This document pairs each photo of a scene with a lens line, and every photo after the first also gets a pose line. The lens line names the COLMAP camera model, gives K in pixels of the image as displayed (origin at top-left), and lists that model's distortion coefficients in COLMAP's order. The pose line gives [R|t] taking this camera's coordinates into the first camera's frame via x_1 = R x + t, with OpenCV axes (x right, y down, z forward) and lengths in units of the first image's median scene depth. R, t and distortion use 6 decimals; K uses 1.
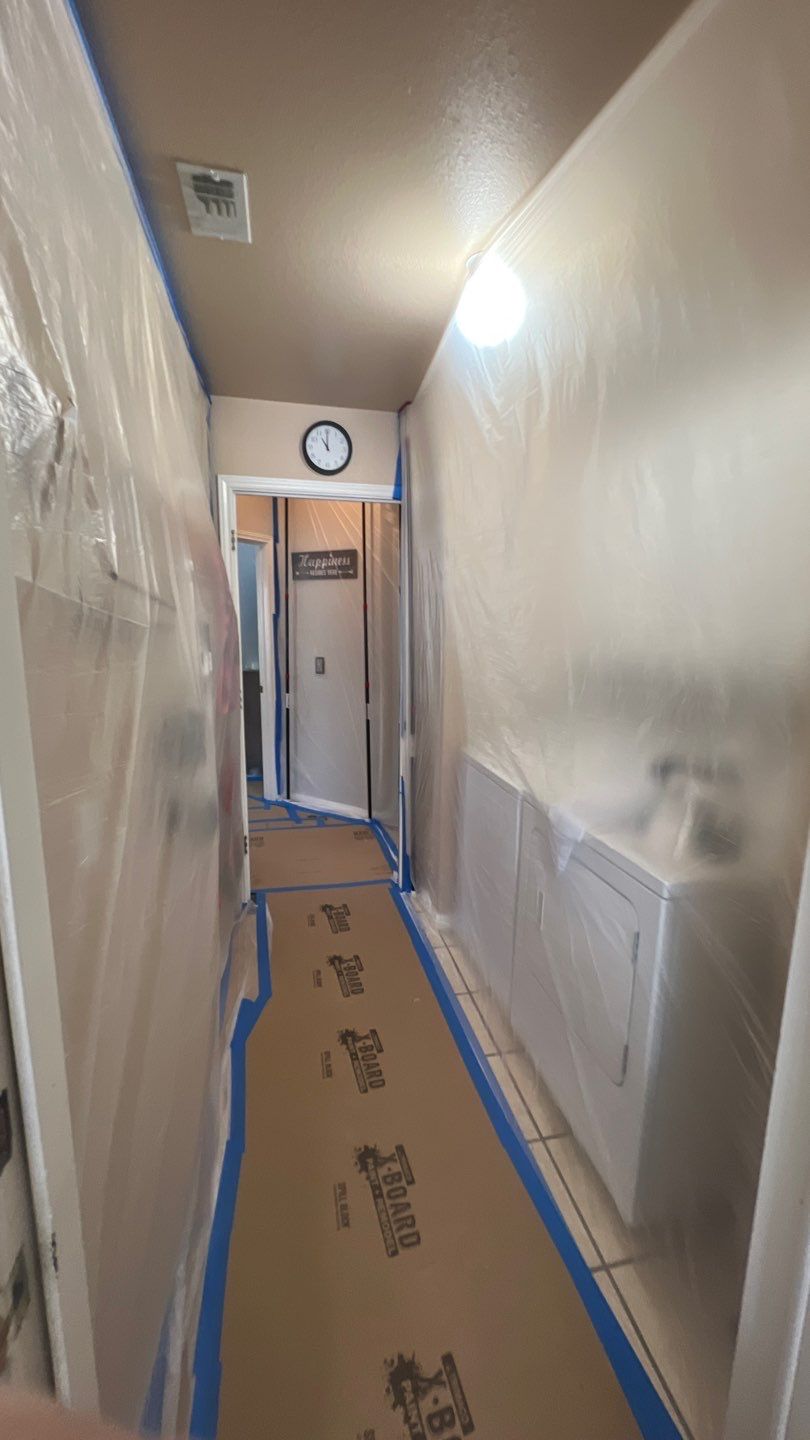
lens RADIAL K [[576.1, 0, 411.1], [0, 576.1, 722.6], [0, 0, 1]] dist [-0.001306, 0.000312]
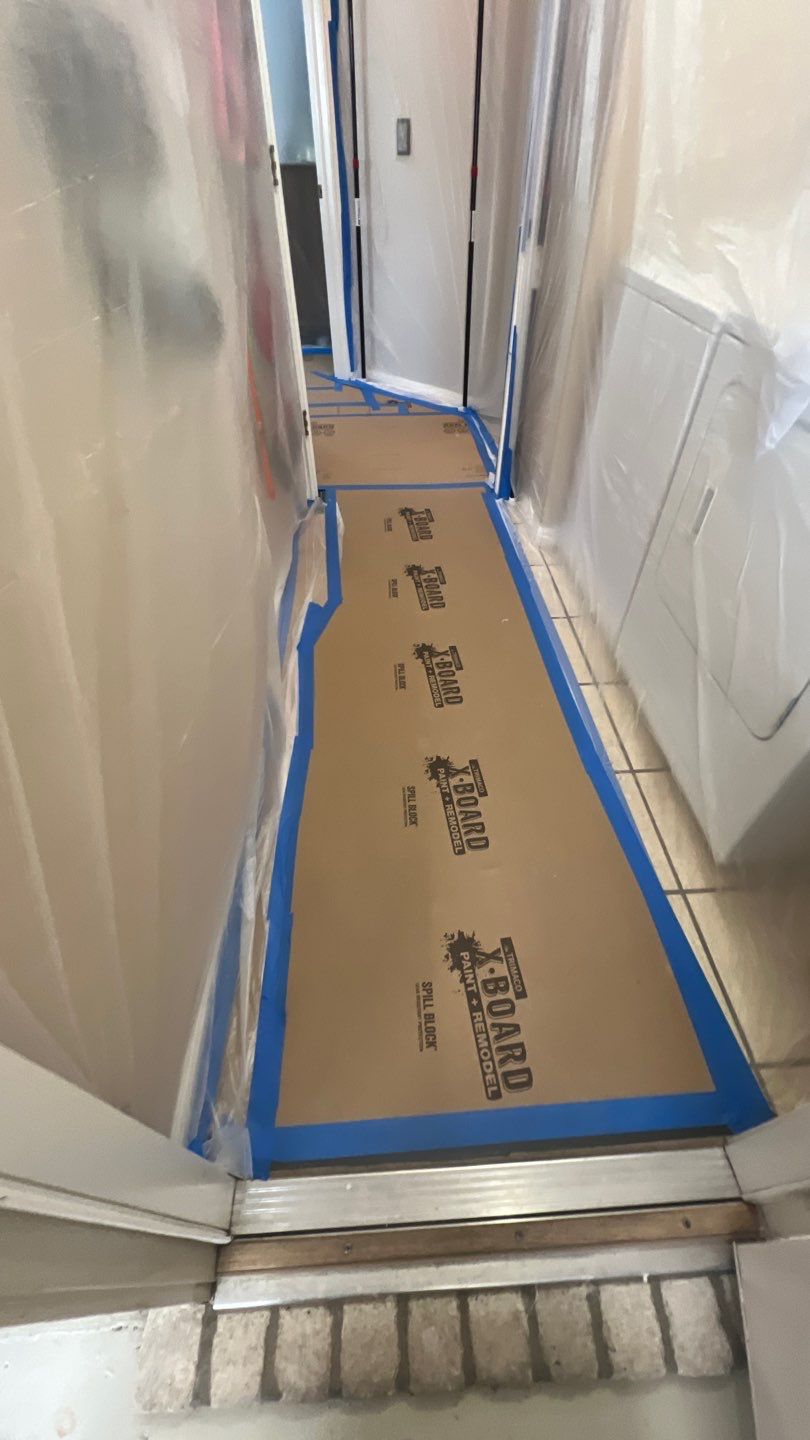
lens RADIAL K [[576.1, 0, 411.1], [0, 576.1, 722.6], [0, 0, 1]] dist [-0.001306, 0.000312]
pose [[0.987783, 0.102892, -0.117036, -0.011025], [-0.014514, 0.808507, 0.588307, 0.086752], [0.155156, -0.579422, 0.800123, 0.171788]]
